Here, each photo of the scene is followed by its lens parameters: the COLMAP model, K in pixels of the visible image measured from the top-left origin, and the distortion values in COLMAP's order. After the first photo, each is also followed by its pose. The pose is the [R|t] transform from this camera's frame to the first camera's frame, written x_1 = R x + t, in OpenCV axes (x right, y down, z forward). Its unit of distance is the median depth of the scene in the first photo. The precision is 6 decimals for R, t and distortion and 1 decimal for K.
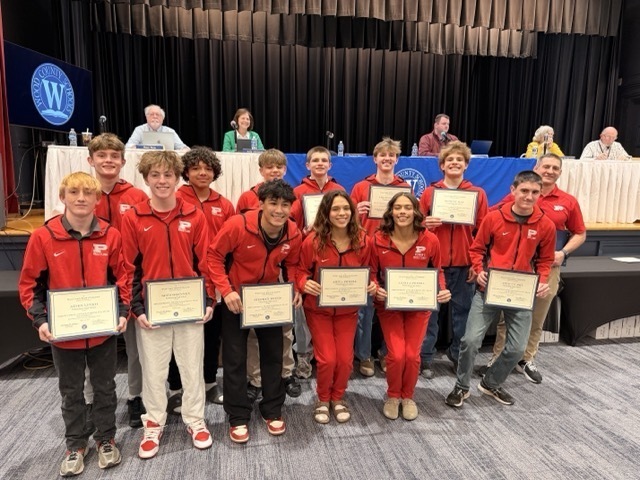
lens RADIAL K [[461.2, 0, 321.5], [0, 461.2, 242.0], [0, 0, 1]] dist [0.003138, -0.005661]
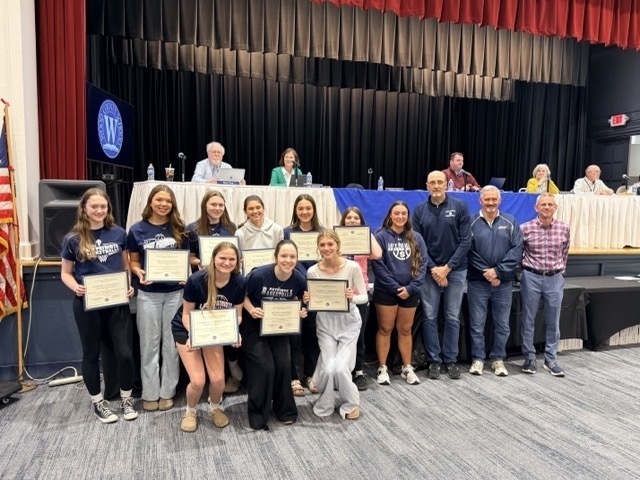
lens RADIAL K [[495.1, 0, 323.0], [0, 495.1, 242.1], [0, 0, 1]] dist [0.013011, -0.005515]
pose [[0.989680, -0.007497, 0.143100, -0.202769], [0.016857, 0.997788, -0.064308, 0.009559], [-0.142301, 0.066057, 0.987617, -0.112425]]
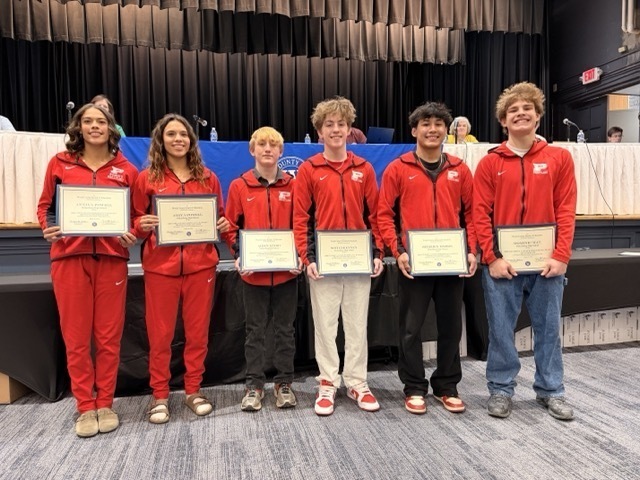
lens RADIAL K [[460.8, 0, 320.0], [0, 460.8, 240.0], [0, 0, 1]] dist [-0.000060, -0.004943]
pose [[0.998850, -0.030149, 0.037270, 0.151505], [0.033804, 0.994240, -0.101705, 0.057603], [-0.033989, 0.102848, 0.994116, 0.133834]]
